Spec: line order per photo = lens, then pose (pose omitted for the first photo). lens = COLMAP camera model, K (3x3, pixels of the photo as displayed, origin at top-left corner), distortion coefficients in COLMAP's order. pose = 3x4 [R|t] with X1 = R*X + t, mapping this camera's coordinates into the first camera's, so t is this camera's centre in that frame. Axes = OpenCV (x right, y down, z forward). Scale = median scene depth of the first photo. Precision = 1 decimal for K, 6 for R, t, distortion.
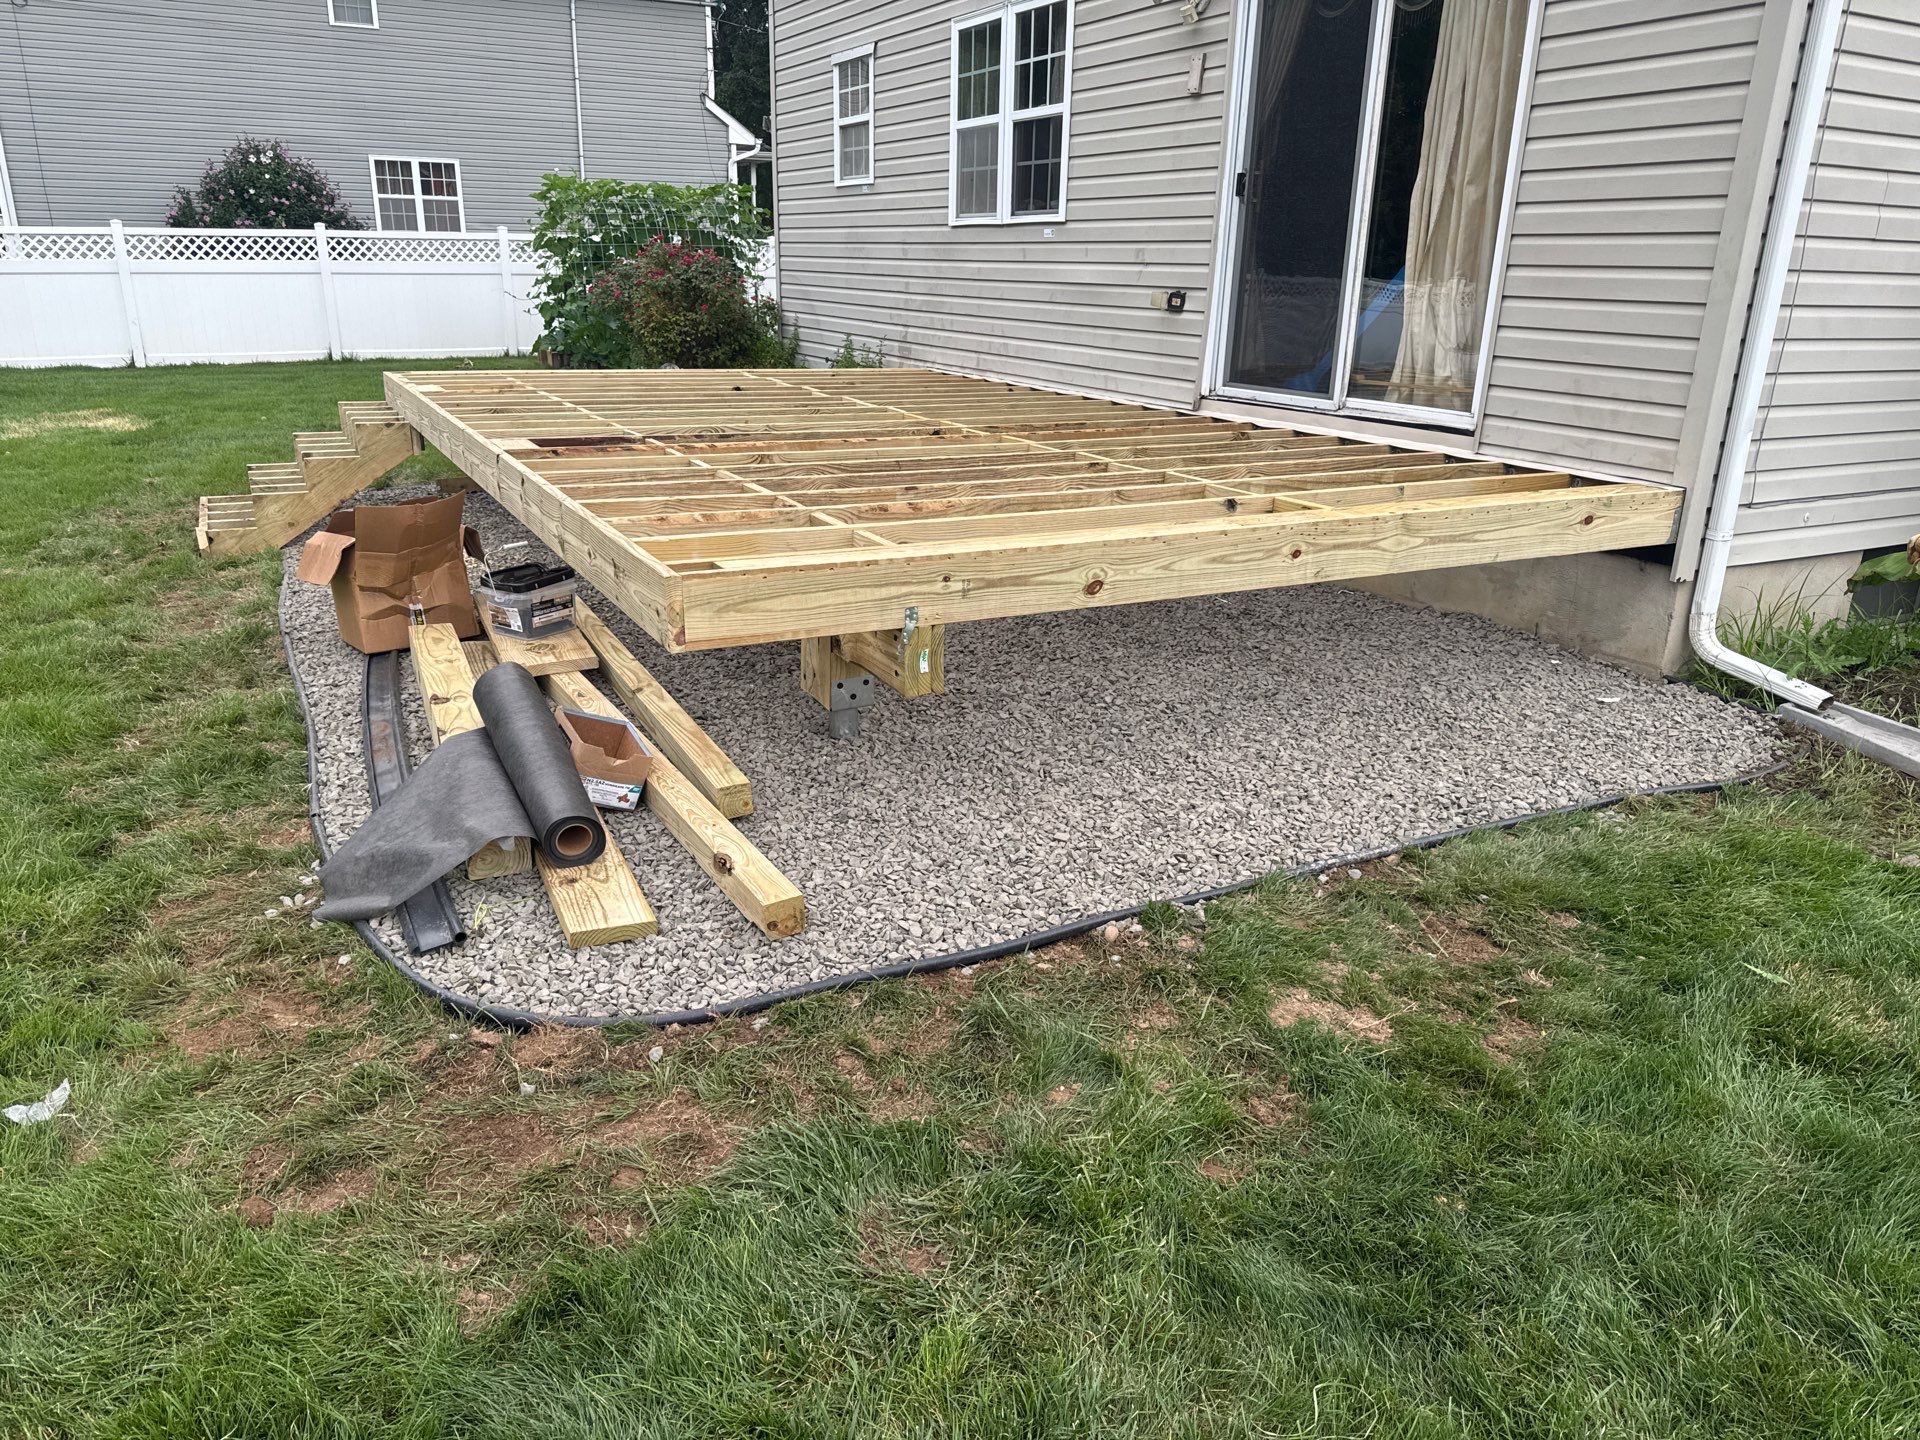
lens RADIAL K [[1364.9, 0, 948.5], [0, 1364.9, 734.5], [0, 0, 1]] dist [0.029754, -0.036812]
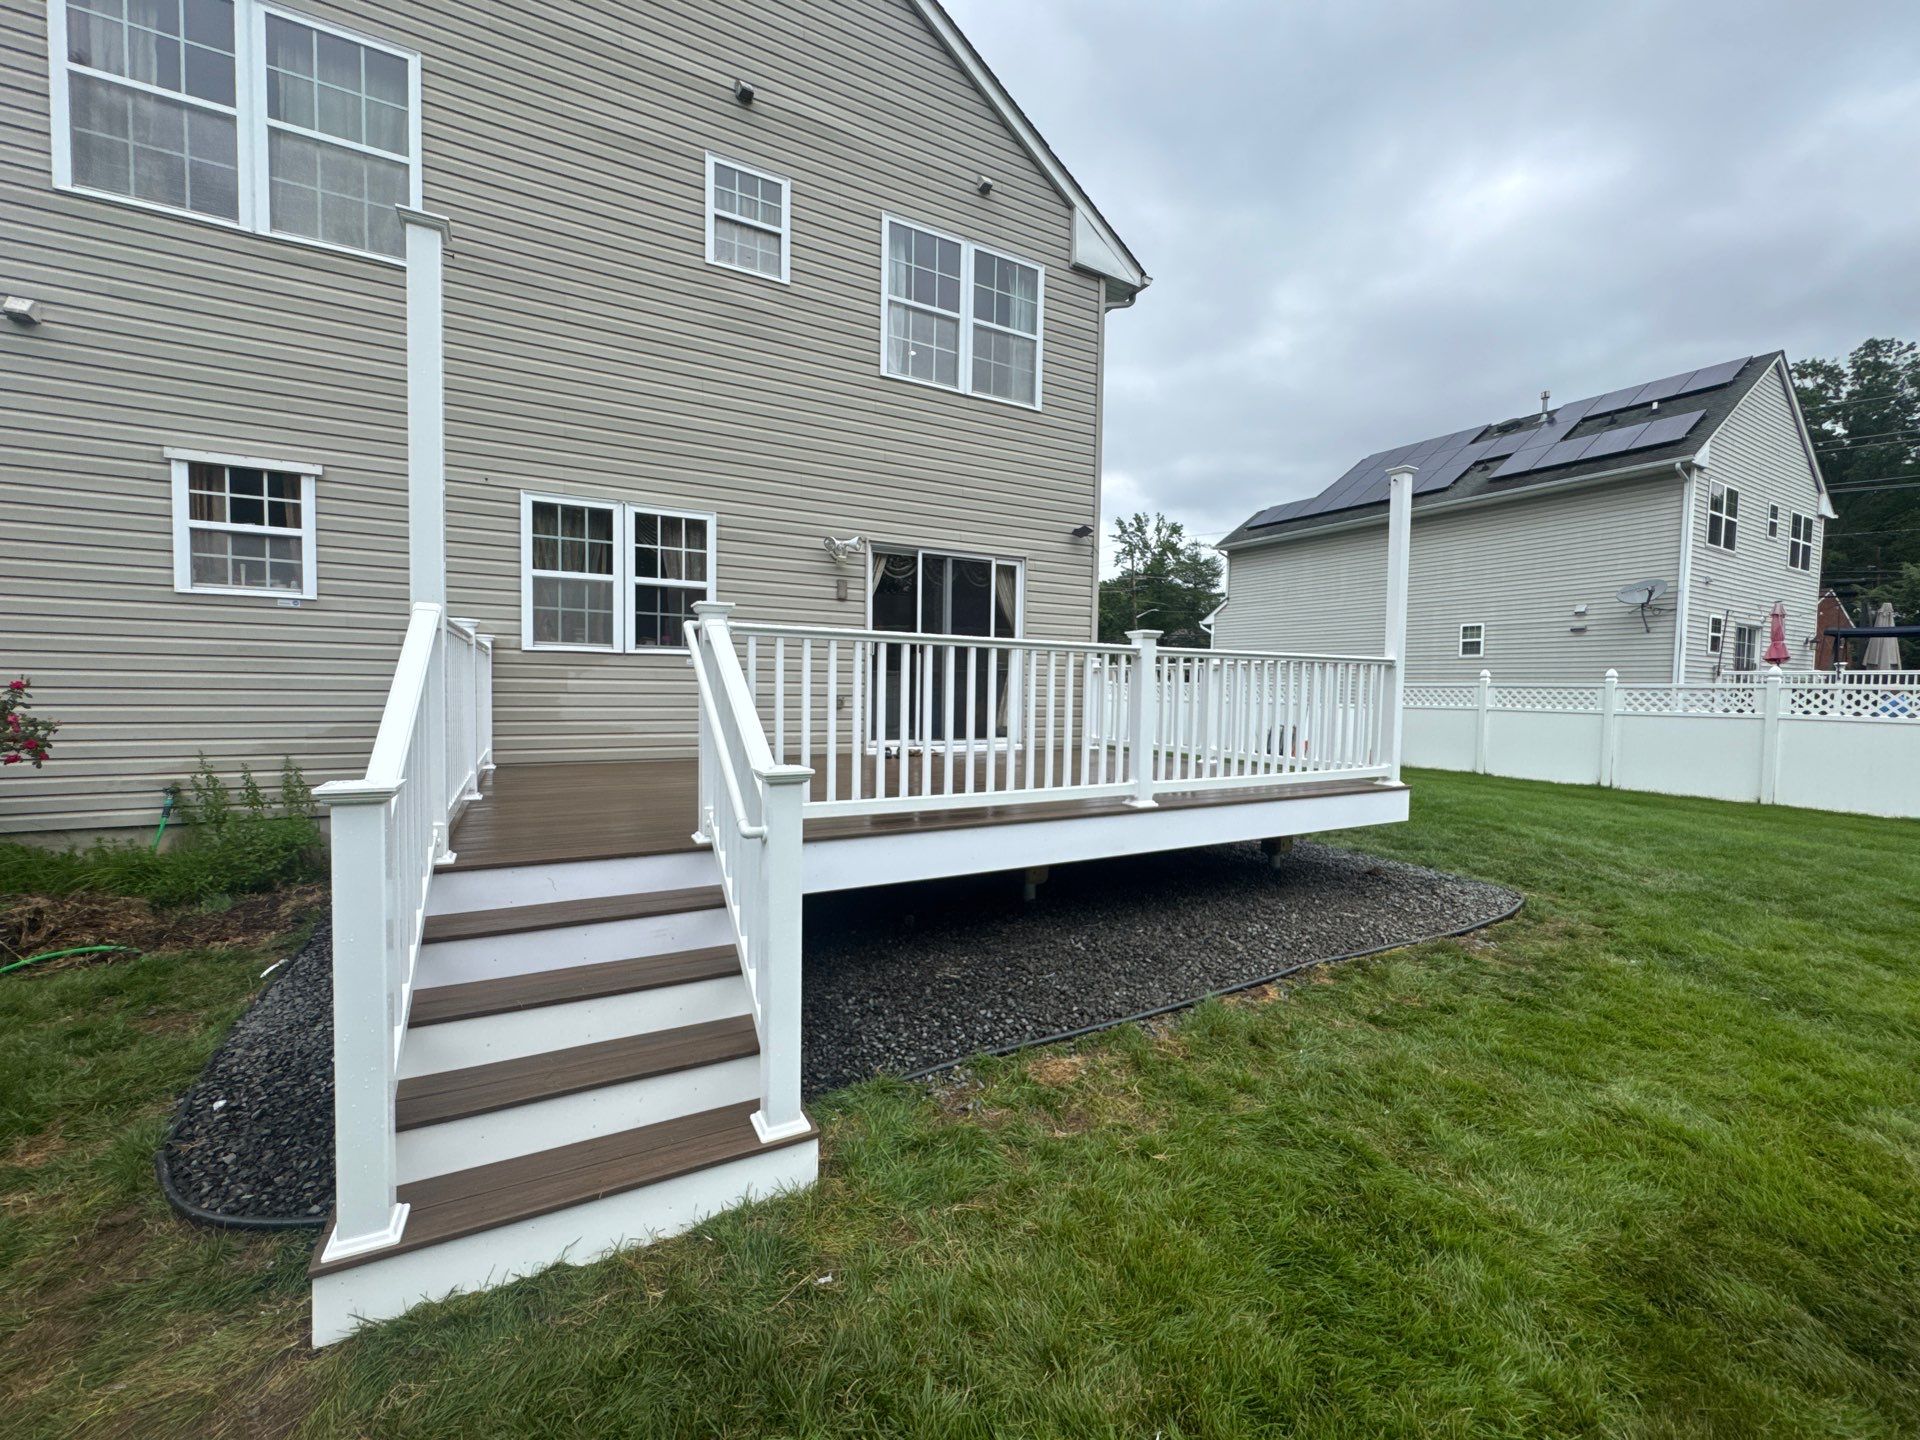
lens RADIAL K [[764.5, 0, 956.4], [0, 764.5, 721.1], [0, 0, 1]] dist [-0.004586, 0.000268]
pose [[-0.035673, -0.066110, 0.997174, -0.709572], [0.310683, 0.947633, 0.073940, -0.266525], [-0.949844, 0.312443, -0.013266, 0.728102]]
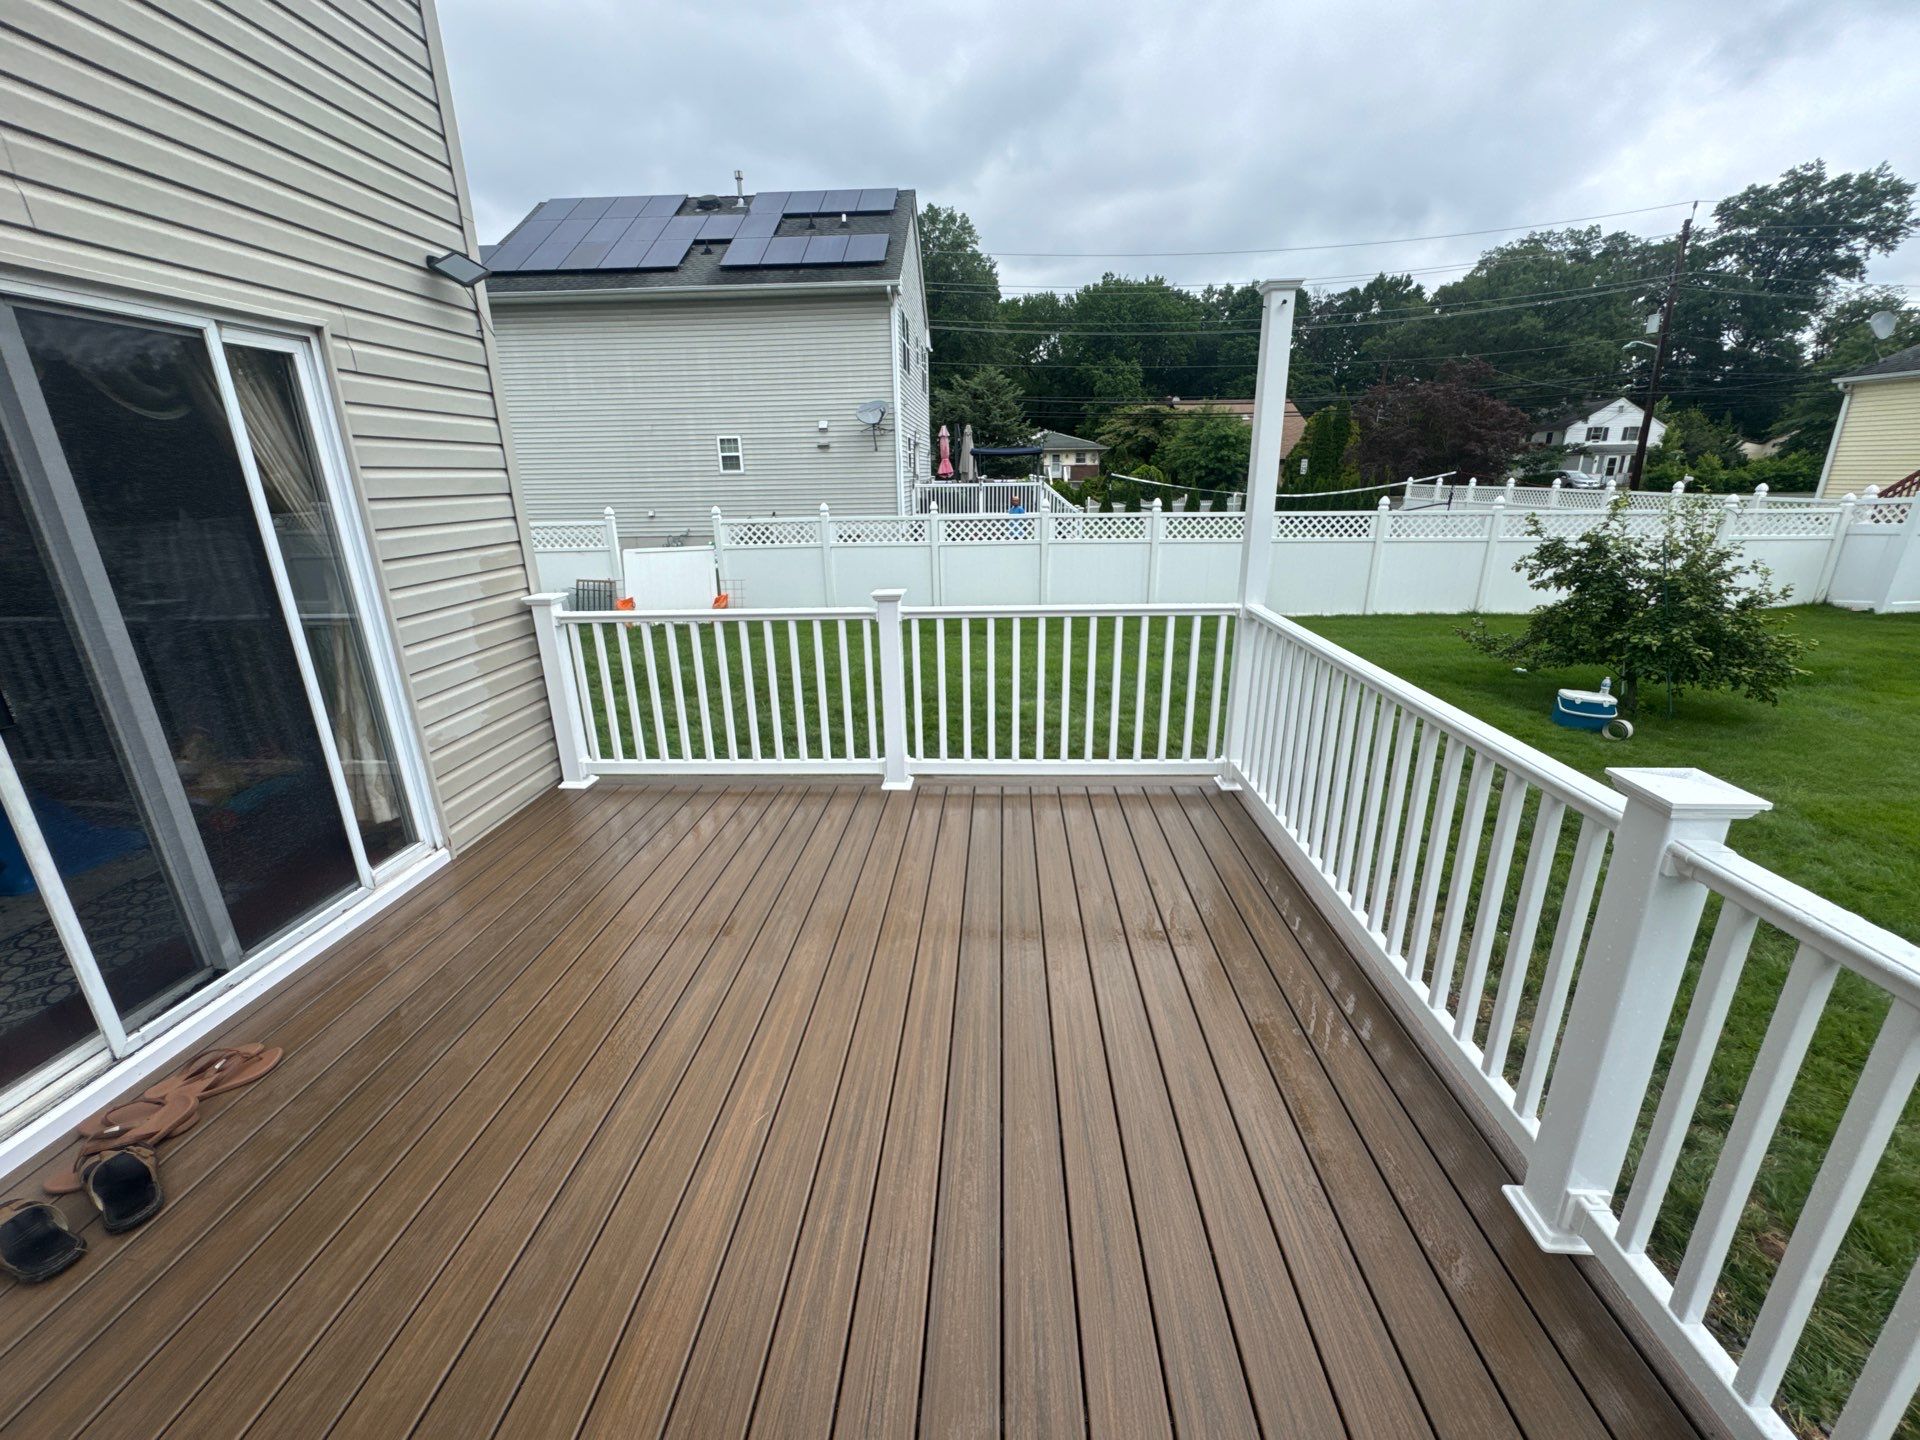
lens RADIAL K [[764.5, 0, 961.1], [0, 764.5, 721.1], [0, 0, 1]] dist [-0.004586, 0.000268]
pose [[-0.869690, -0.156483, 0.468137, -0.146158], [0.160941, 0.806687, 0.568642, -0.367930], [-0.466623, 0.569885, -0.676384, 0.748802]]
